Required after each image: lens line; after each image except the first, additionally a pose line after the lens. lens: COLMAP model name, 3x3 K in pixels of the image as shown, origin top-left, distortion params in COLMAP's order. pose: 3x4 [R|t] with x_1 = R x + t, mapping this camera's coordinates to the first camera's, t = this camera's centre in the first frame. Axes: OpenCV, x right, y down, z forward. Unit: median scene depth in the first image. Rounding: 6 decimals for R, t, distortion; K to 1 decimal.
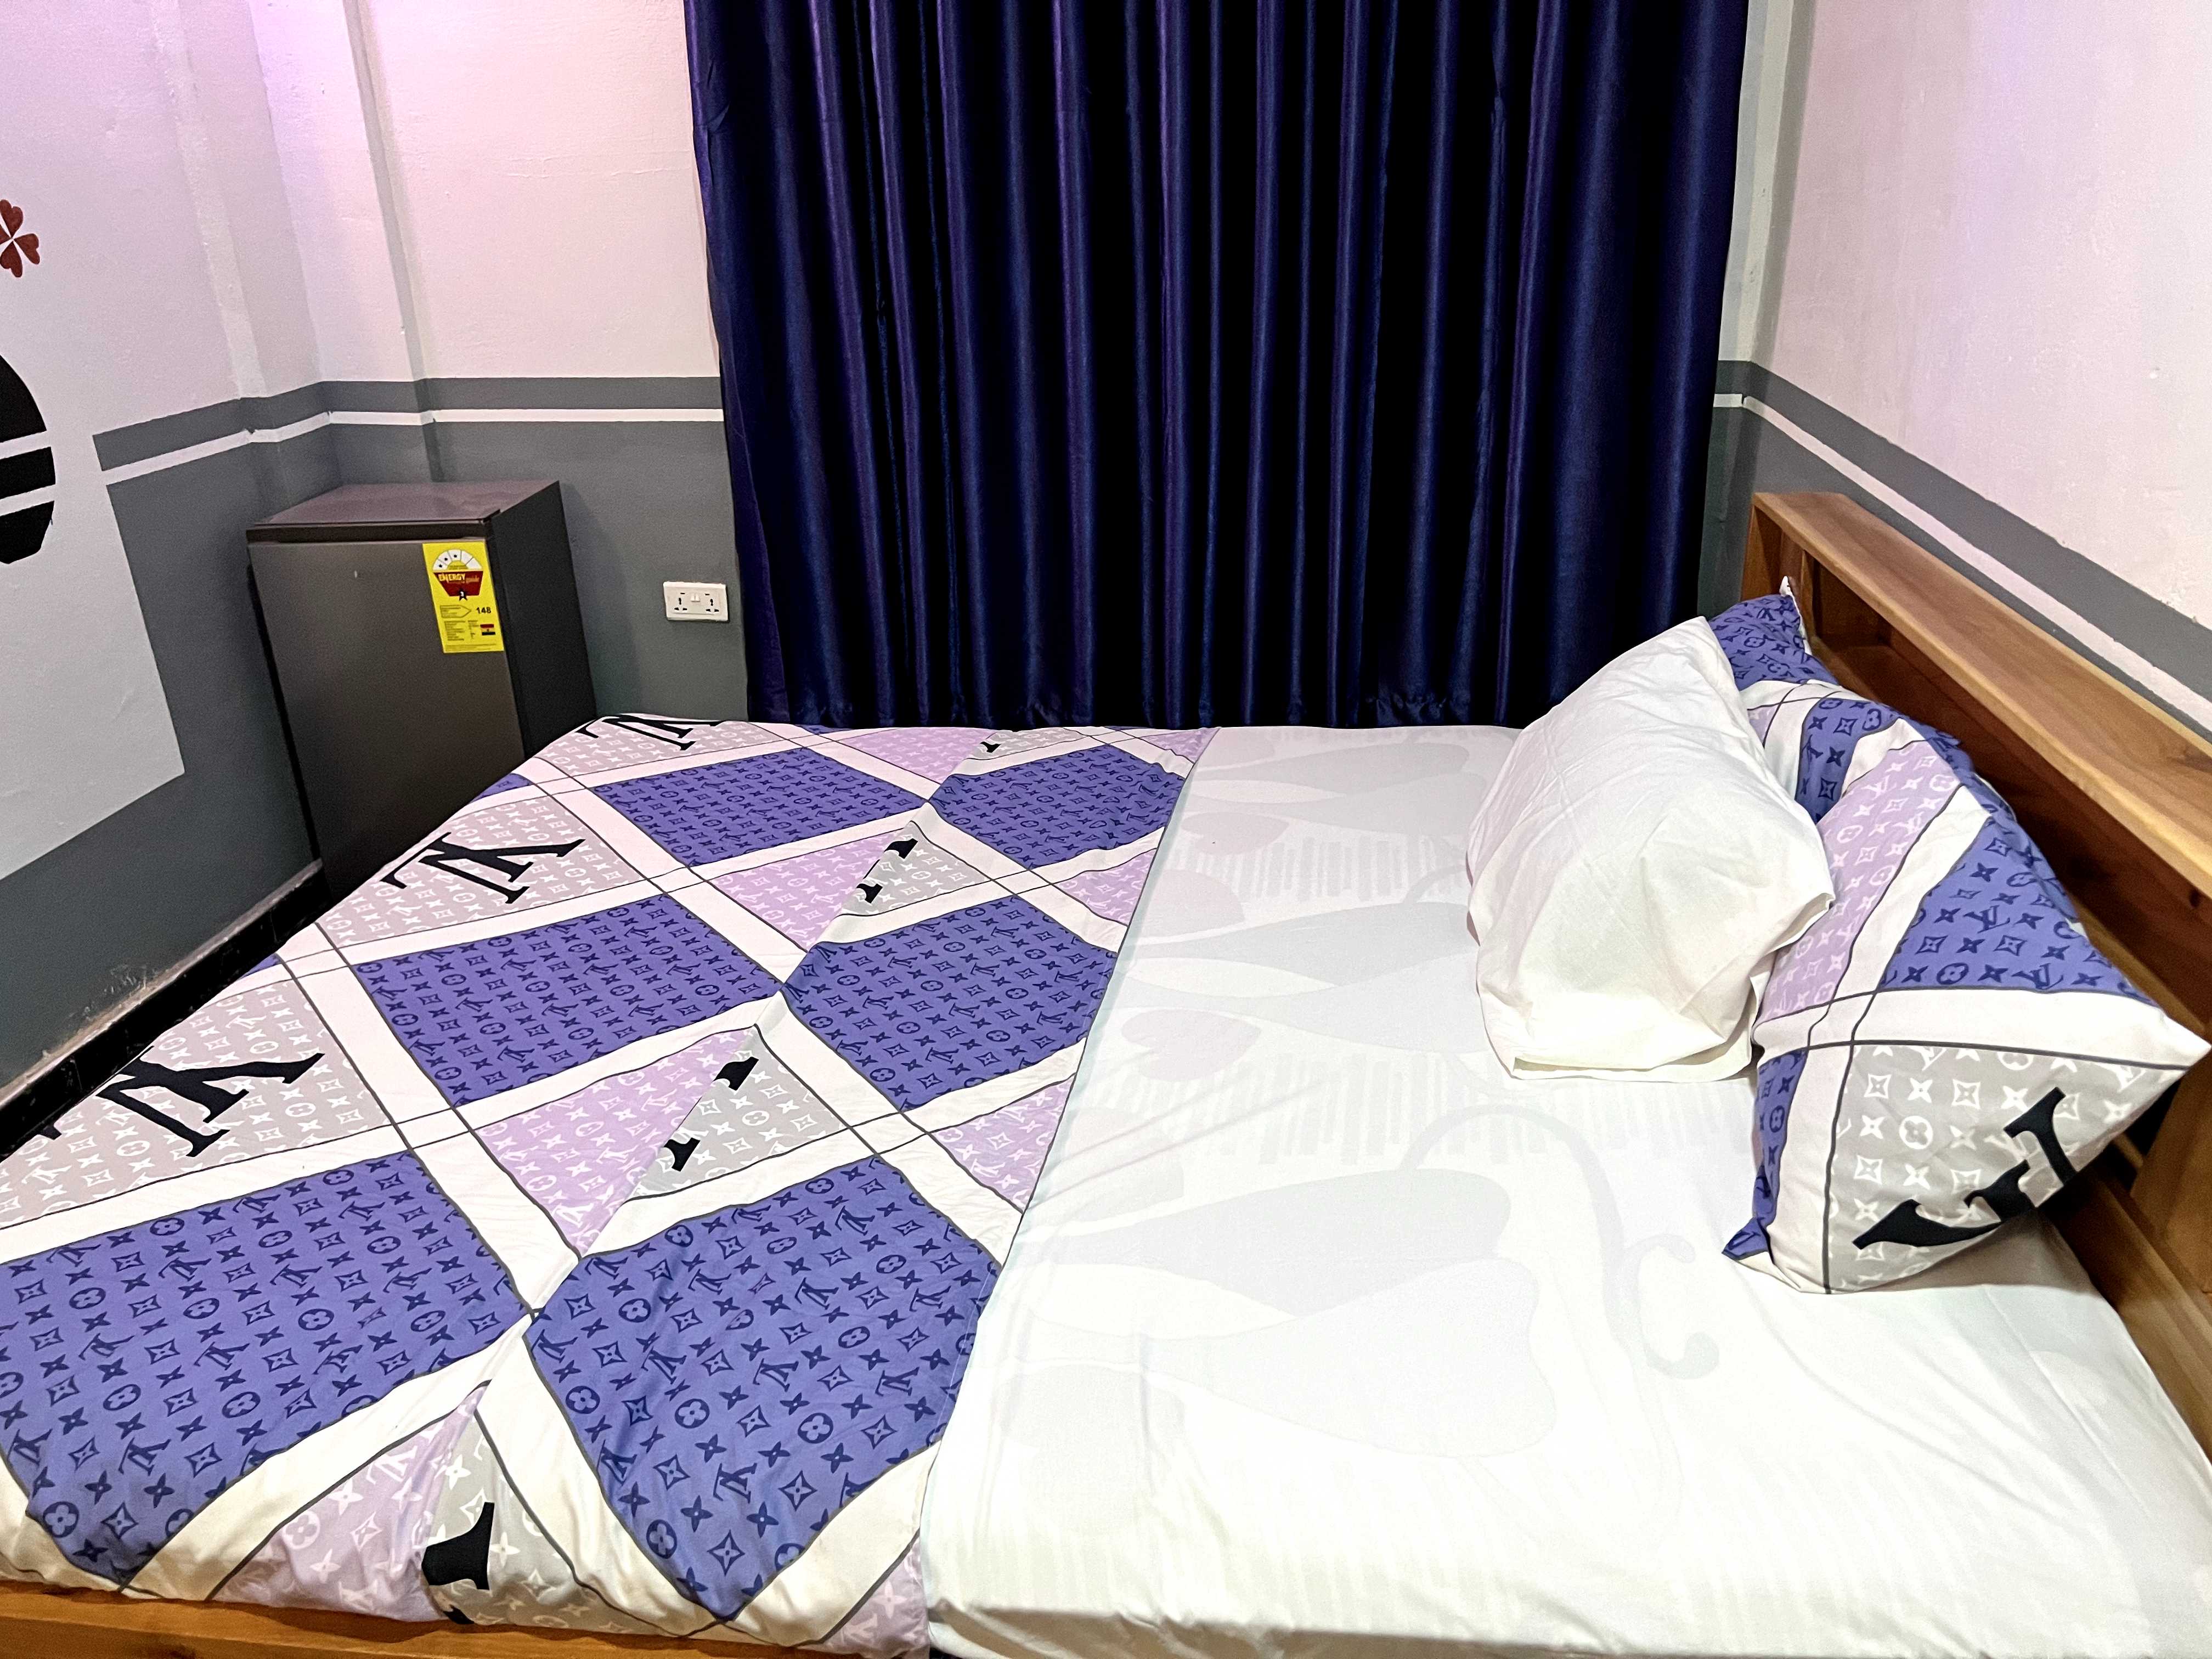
lens RADIAL K [[1658.8, 0, 1122.3], [0, 1658.8, 824.0], [0, 0, 1]] dist [0.065370, -0.076156]
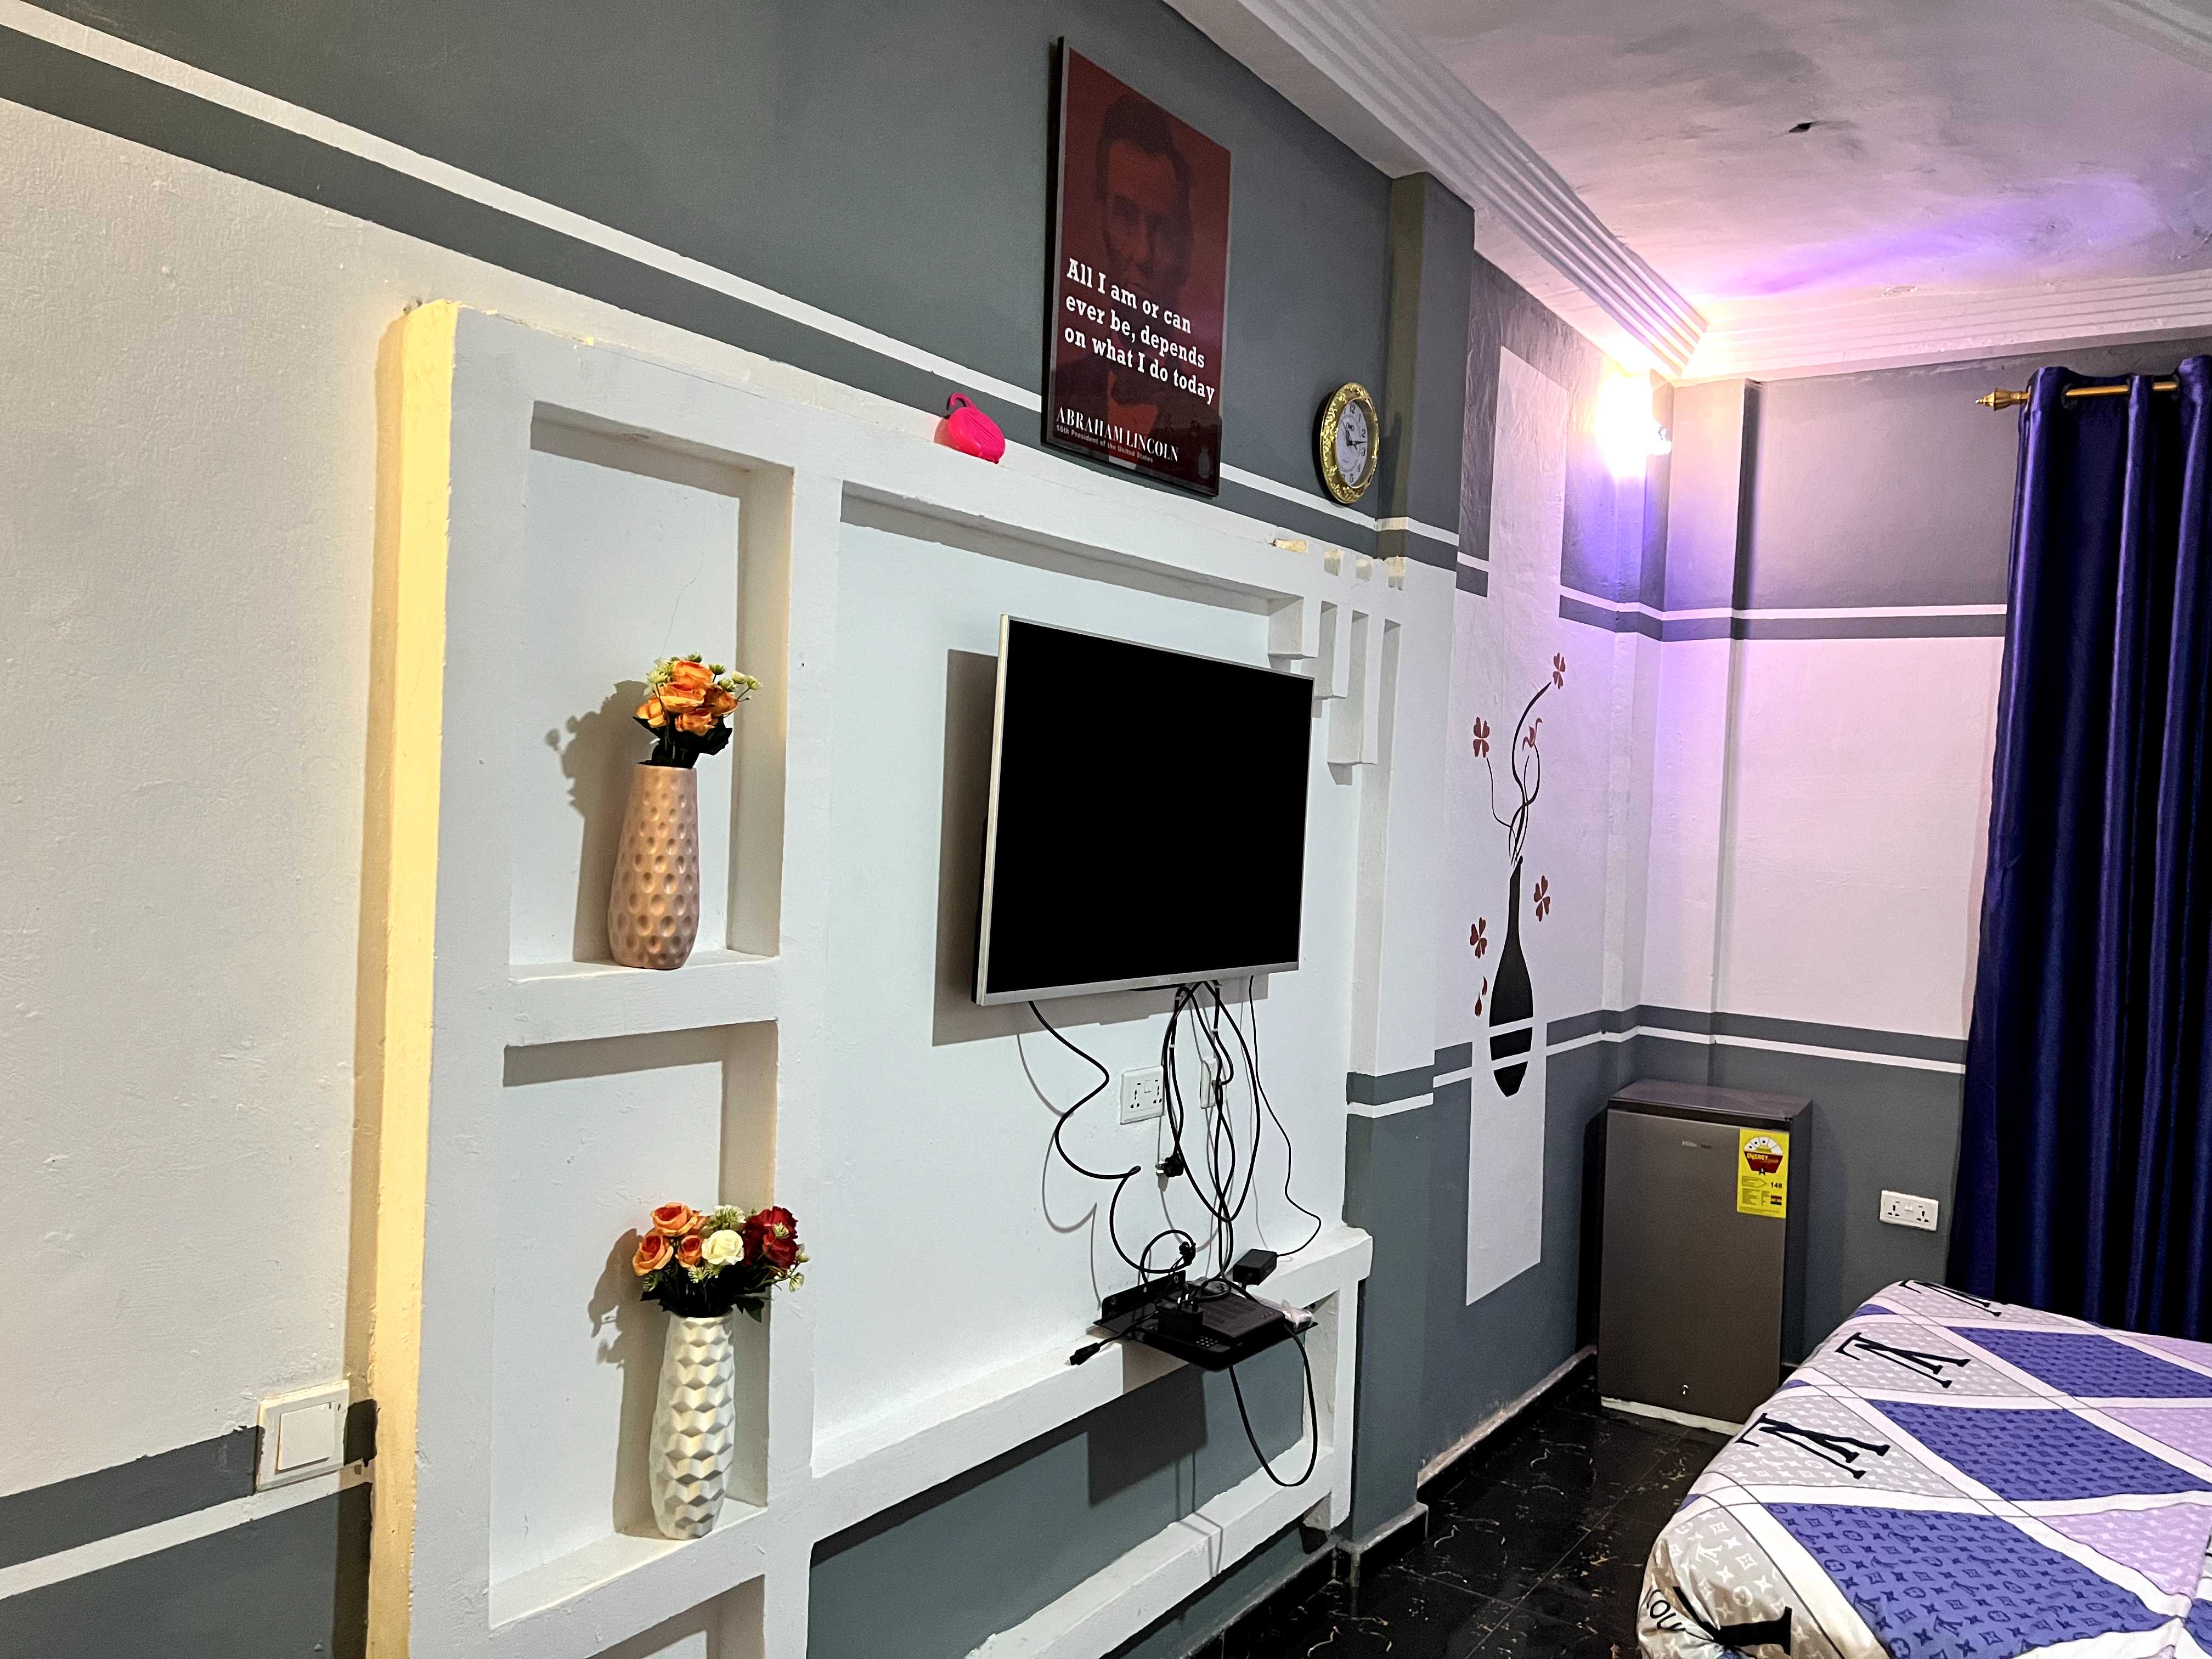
lens RADIAL K [[1658.8, 0, 1118.6], [0, 1658.8, 821.5], [0, 0, 1]] dist [0.065370, -0.076156]
pose [[0.879802, 0.075228, -0.469349, -0.423822], [-0.243829, 0.919019, -0.309761, 0.261269], [0.408038, 0.386970, 0.826897, -0.759828]]
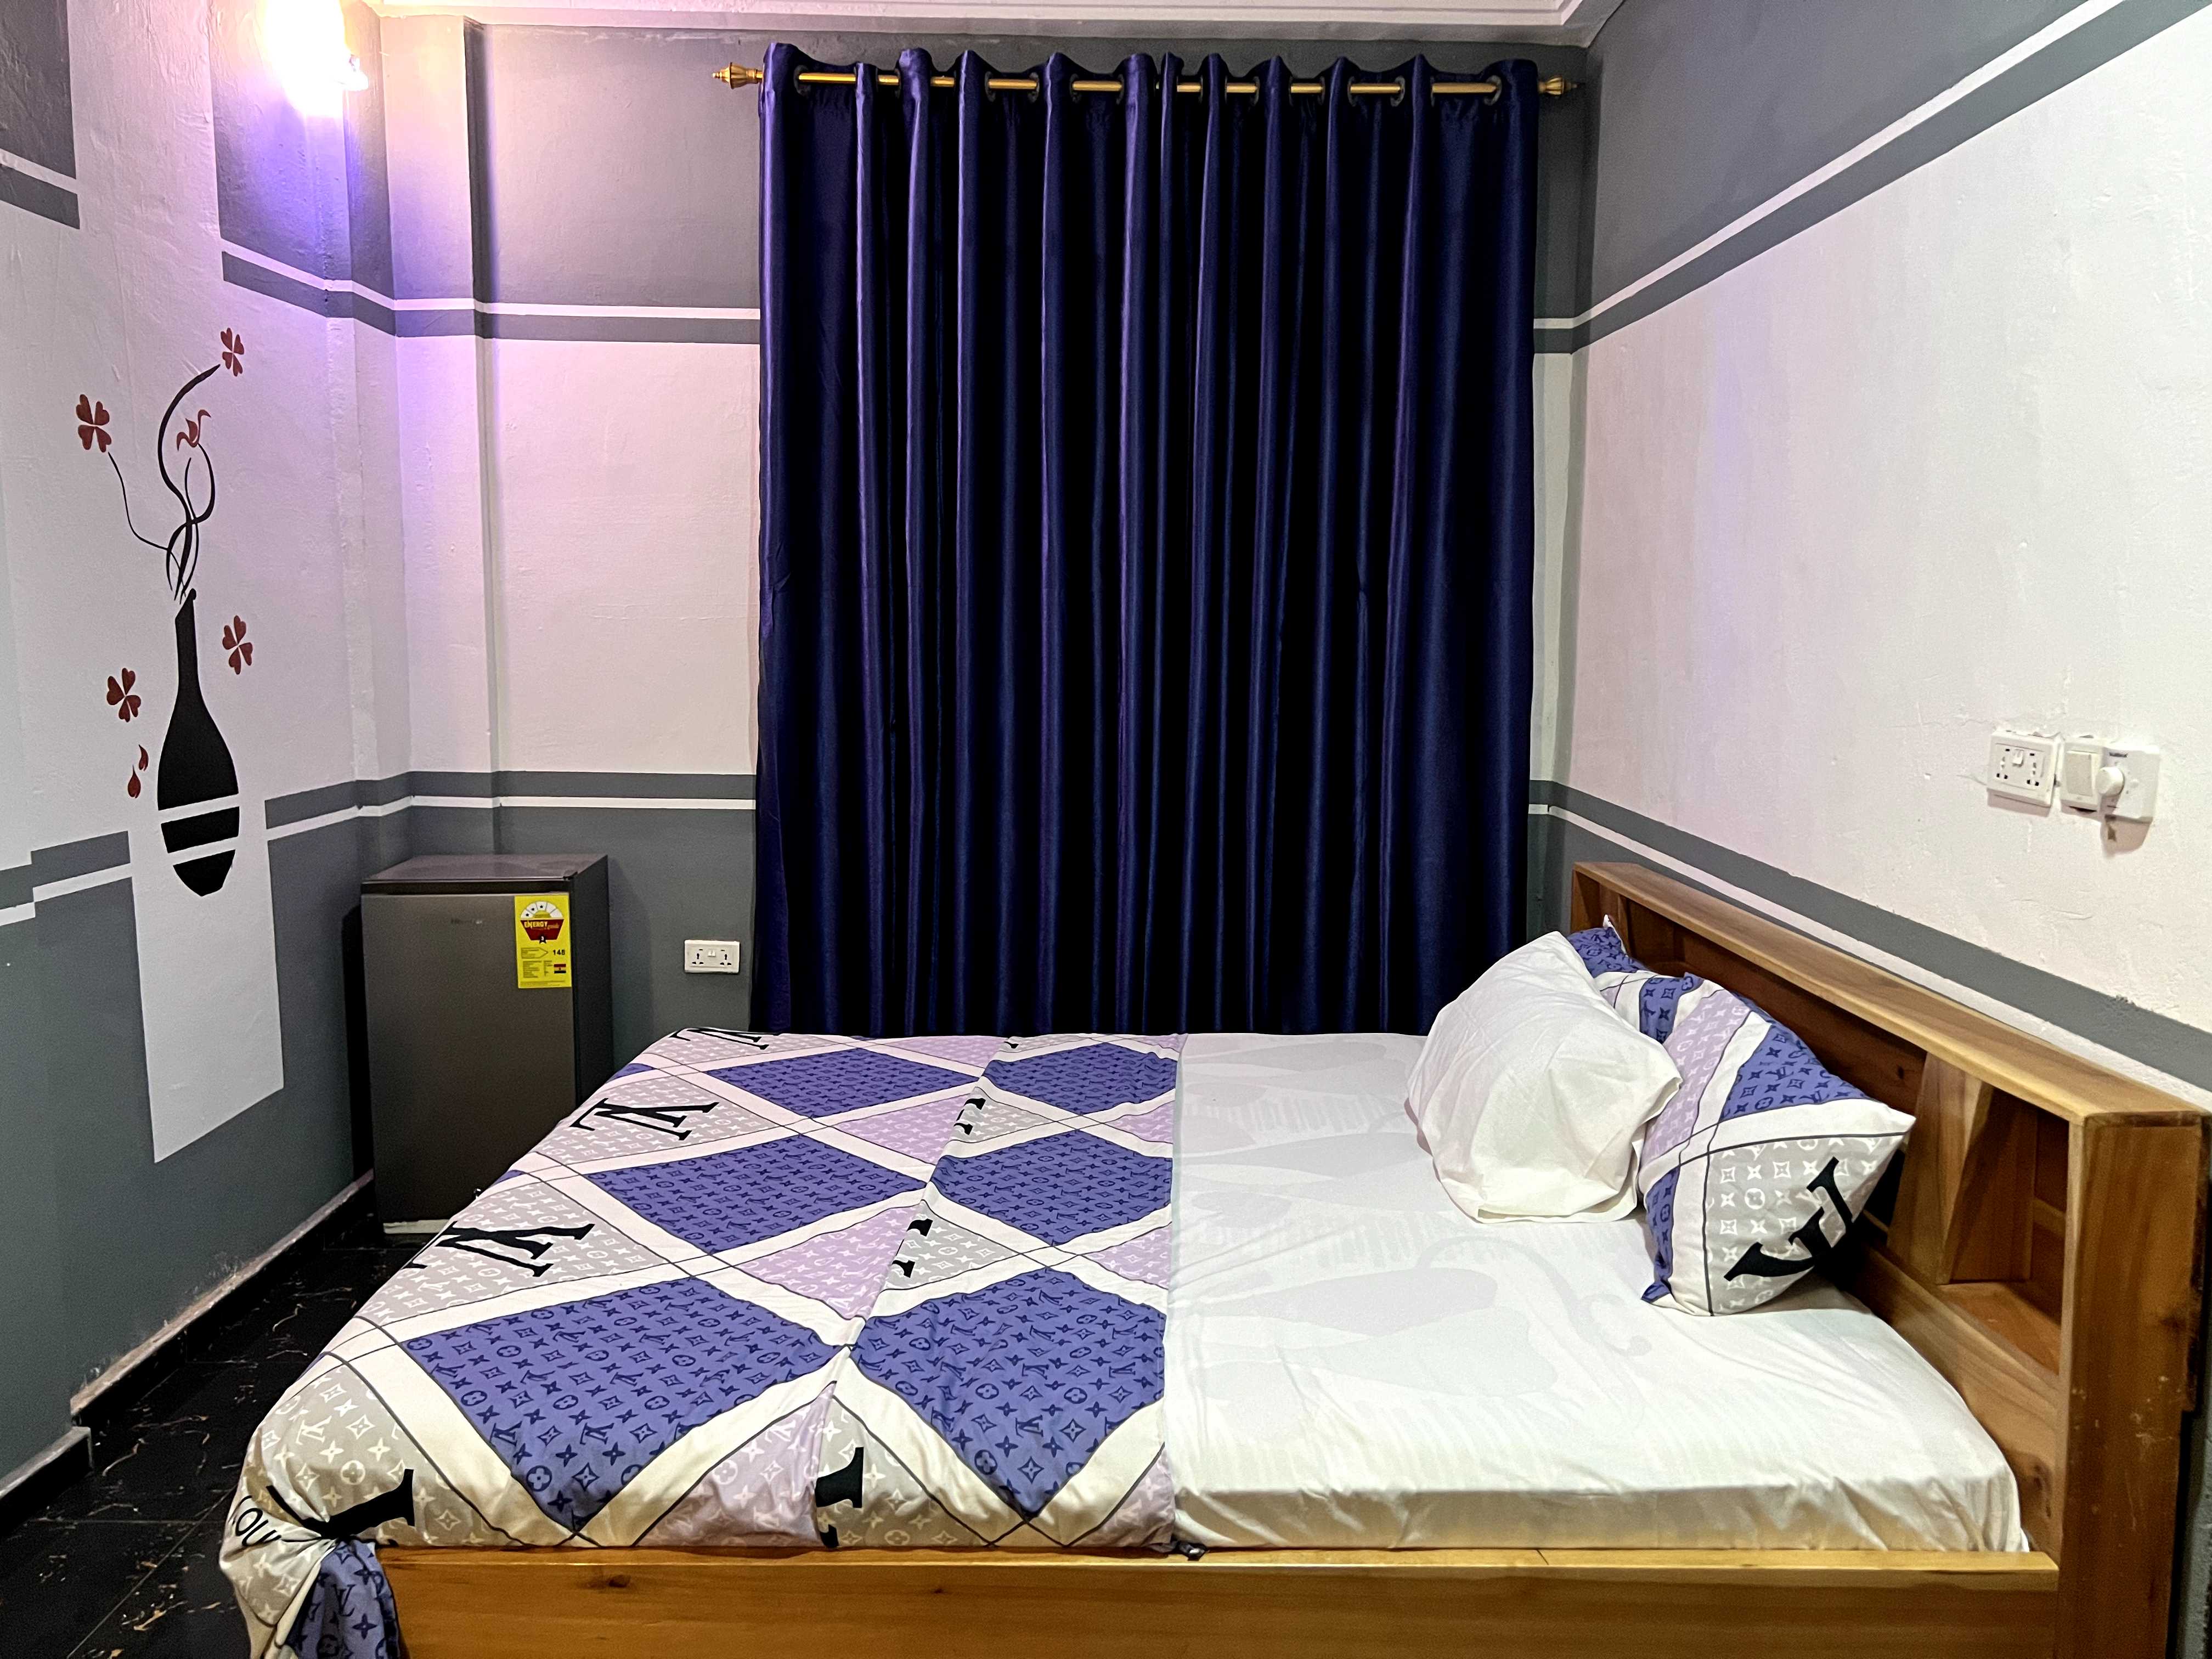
lens RADIAL K [[1658.8, 0, 1121.9], [0, 1658.8, 819.0], [0, 0, 1]] dist [0.065370, -0.076156]
pose [[0.991390, 0.022403, 0.129010, -0.246026], [0.013225, 0.963085, -0.268873, 0.191526], [-0.130271, 0.268264, 0.954497, -0.391847]]
